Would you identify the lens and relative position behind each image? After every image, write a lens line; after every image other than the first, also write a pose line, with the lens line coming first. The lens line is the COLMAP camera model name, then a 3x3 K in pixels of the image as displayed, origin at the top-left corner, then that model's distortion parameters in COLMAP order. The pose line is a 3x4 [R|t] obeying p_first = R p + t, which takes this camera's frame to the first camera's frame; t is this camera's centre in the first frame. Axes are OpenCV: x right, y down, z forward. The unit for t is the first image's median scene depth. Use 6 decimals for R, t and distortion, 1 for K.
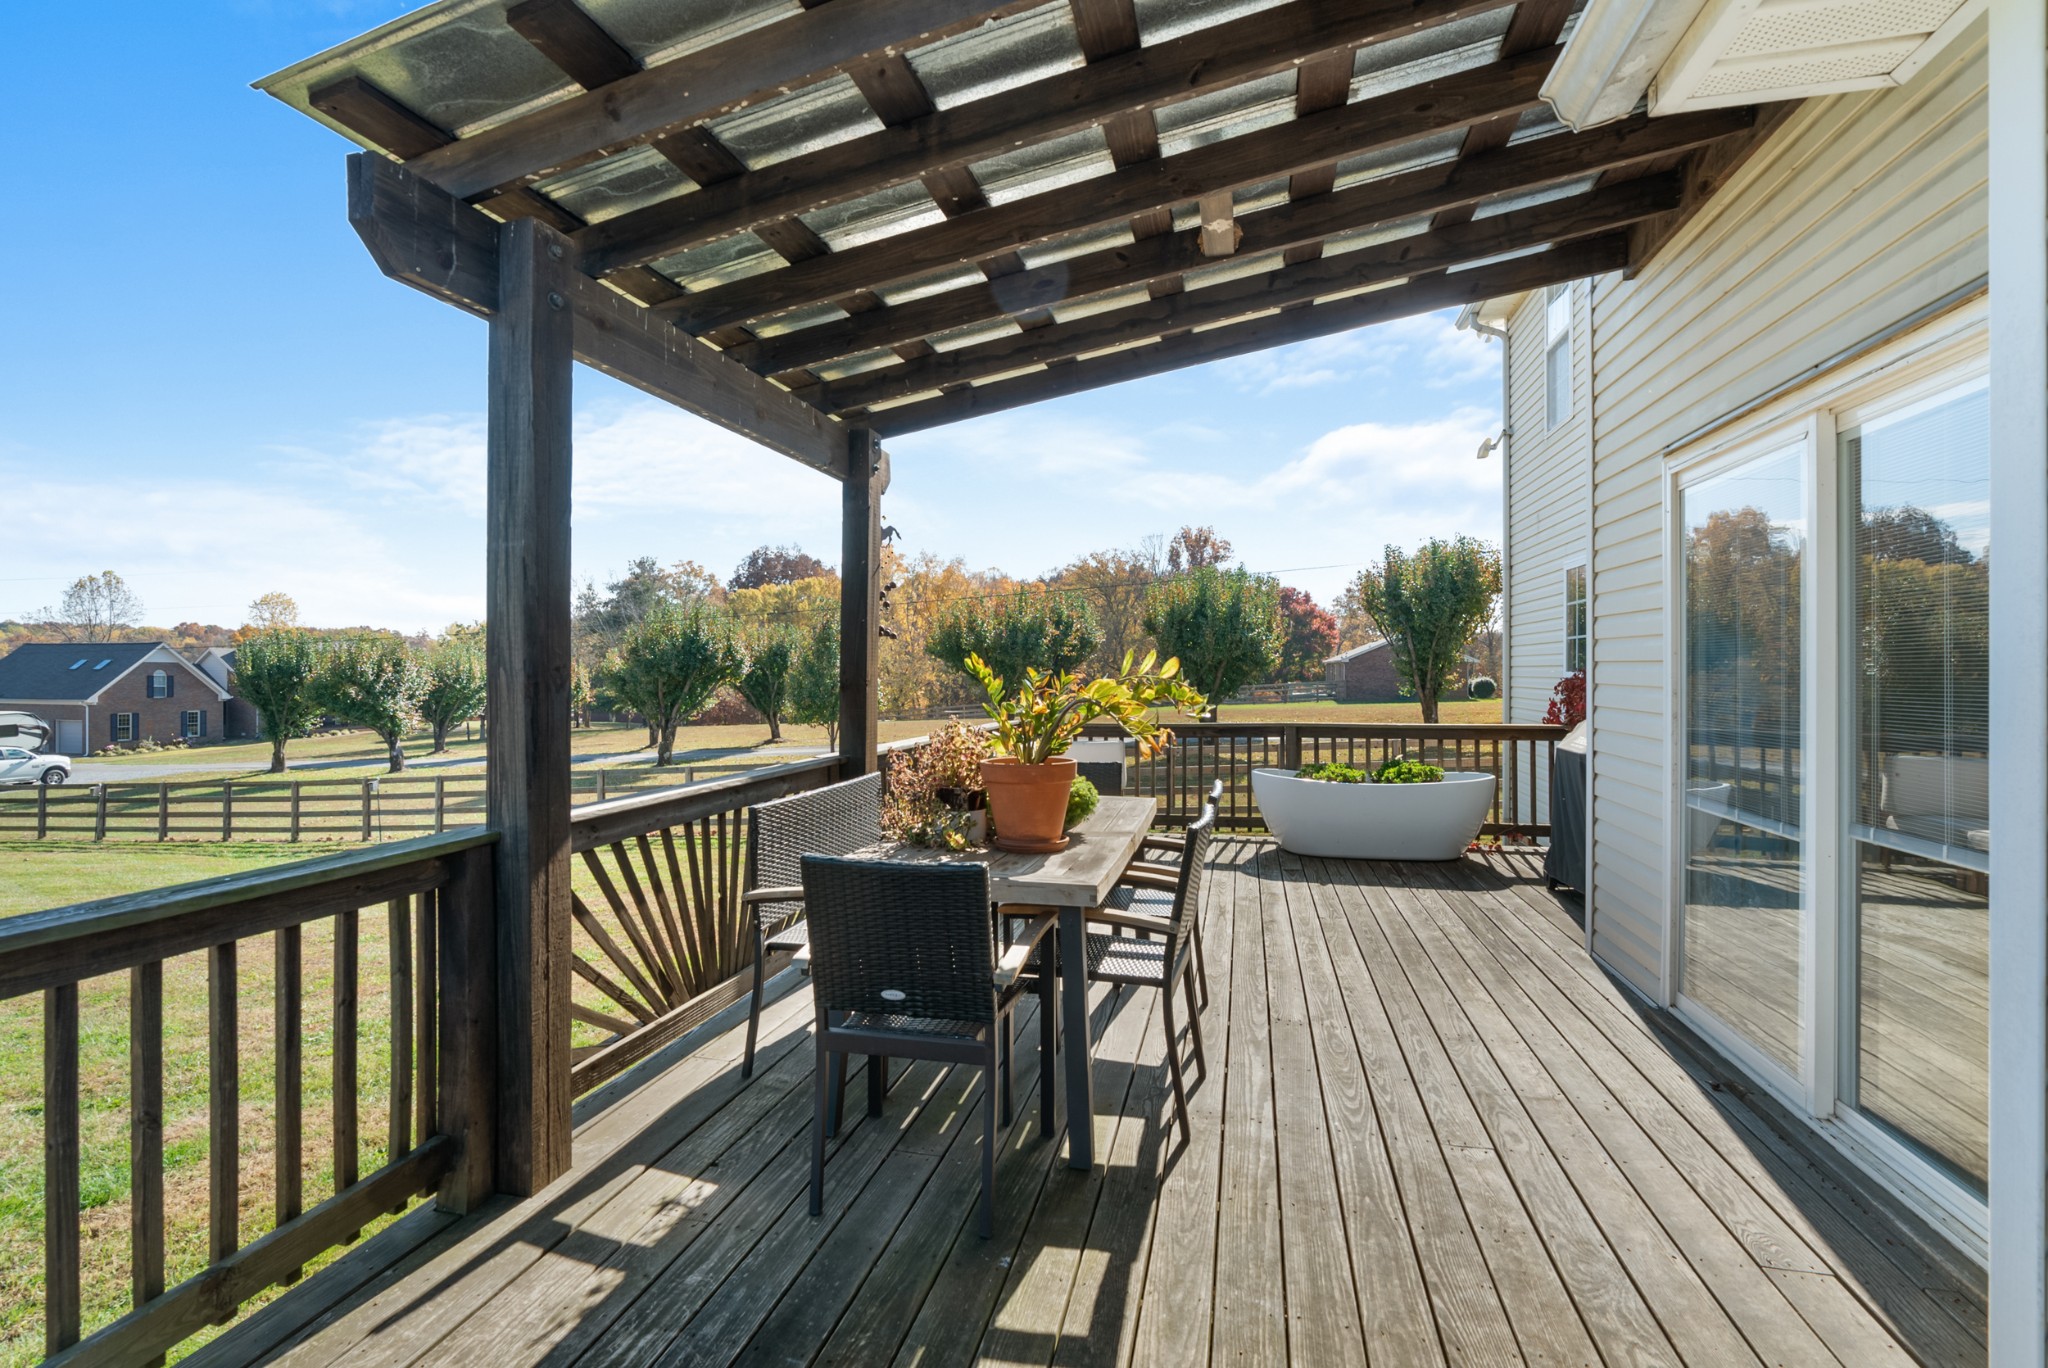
lens RADIAL K [[929.8, 0, 1021.5], [0, 929.8, 667.1], [0, 0, 1]] dist [-0.013313, 0.000003]
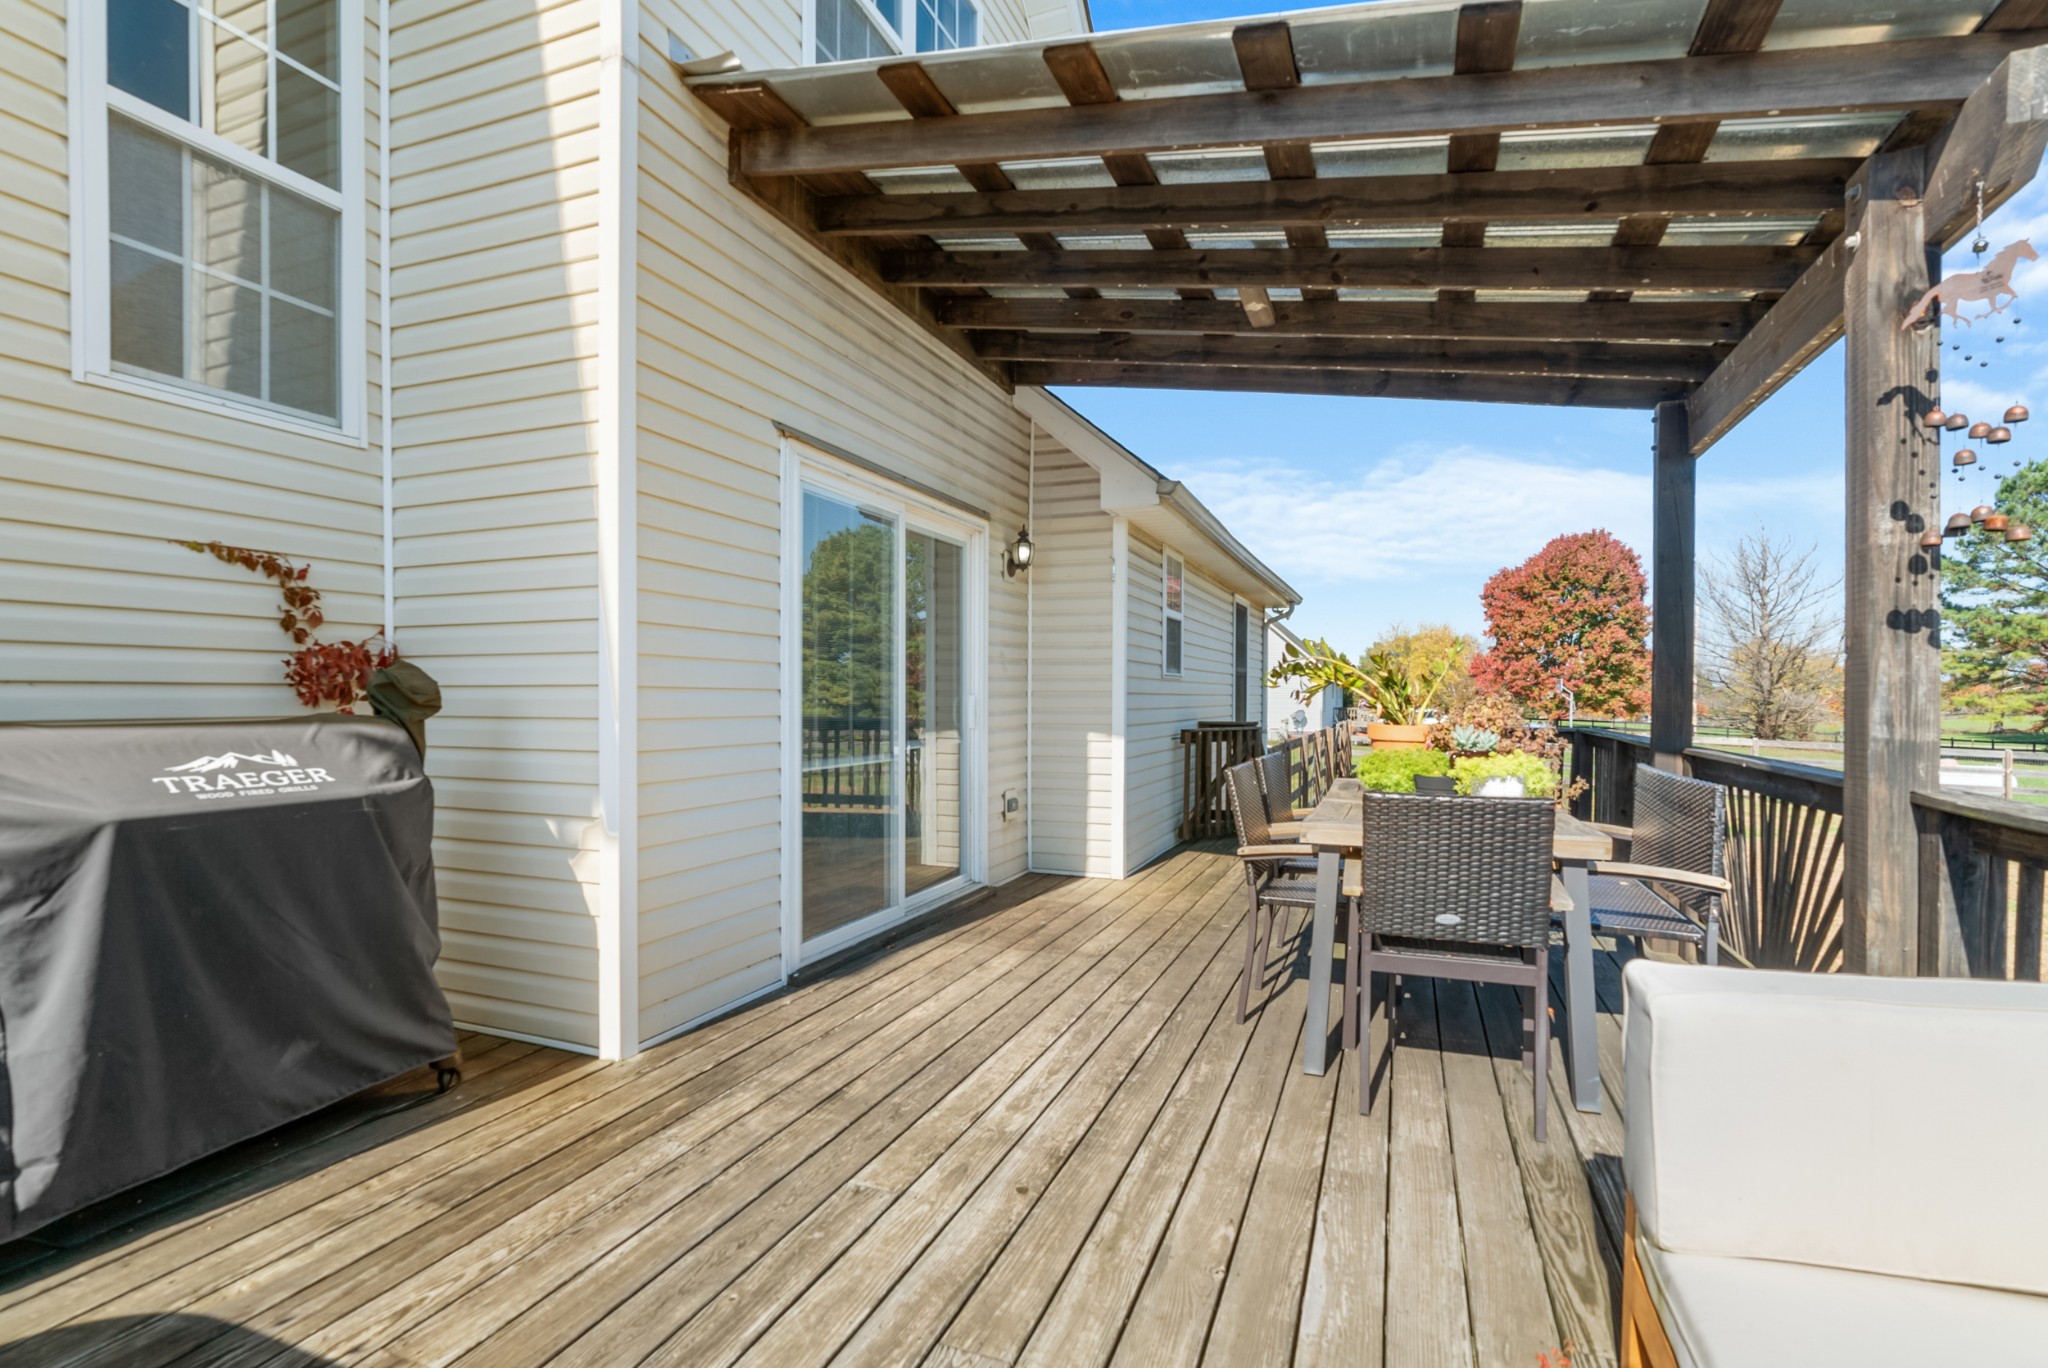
lens RADIAL K [[961.2, 0, 1017.6], [0, 961.2, 669.2], [0, 0, 1]] dist [-0.004324, -0.000179]
pose [[-0.988993, -0.001831, 0.147949, 0.254258], [-0.005403, 0.999703, -0.023747, 0.046083], [-0.147861, -0.024285, -0.988710, 1.810635]]
